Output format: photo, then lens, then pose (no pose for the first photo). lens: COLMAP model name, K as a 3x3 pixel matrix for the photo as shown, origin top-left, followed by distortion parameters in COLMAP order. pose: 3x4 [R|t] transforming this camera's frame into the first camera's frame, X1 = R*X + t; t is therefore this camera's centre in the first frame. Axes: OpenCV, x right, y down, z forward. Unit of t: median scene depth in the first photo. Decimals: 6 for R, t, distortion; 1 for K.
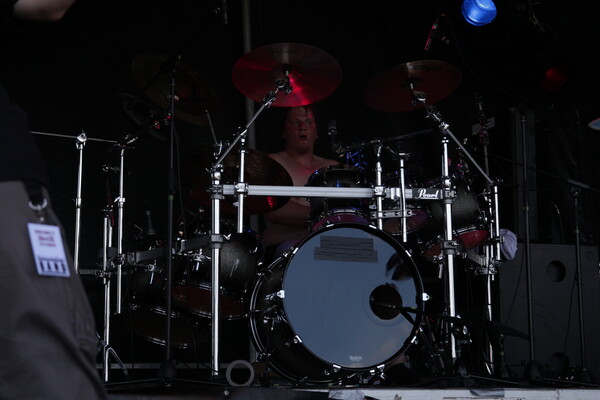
lens RADIAL K [[1329.9, 0, 300.0], [0, 1329.9, 200.0], [0, 0, 1]] dist [0.072710, 0.959264]
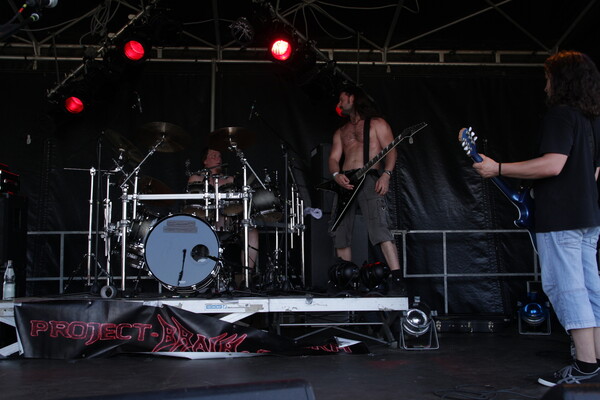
lens RADIAL K [[669.2, 0, 300.0], [0, 669.2, 200.0], [0, 0, 1]] dist [-0.013387, -0.010522]
pose [[0.981395, -0.025421, -0.190309, 0.378628], [0.034168, 0.998498, 0.042821, -0.037013], [0.188935, -0.048527, 0.980790, 0.057186]]
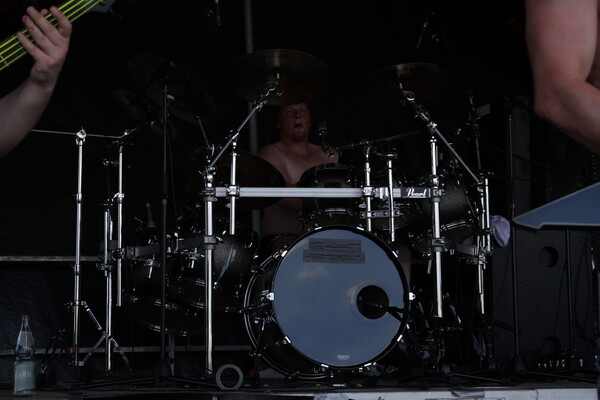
lens RADIAL K [[1329.9, 0, 300.0], [0, 1329.9, 200.0], [0, 0, 1]] dist [0.072710, 0.959264]
pose [[0.999751, -0.005661, -0.021568, 0.028867], [0.006749, 0.998690, 0.050725, -0.051927], [0.021253, -0.050858, 0.998480, -0.026073]]
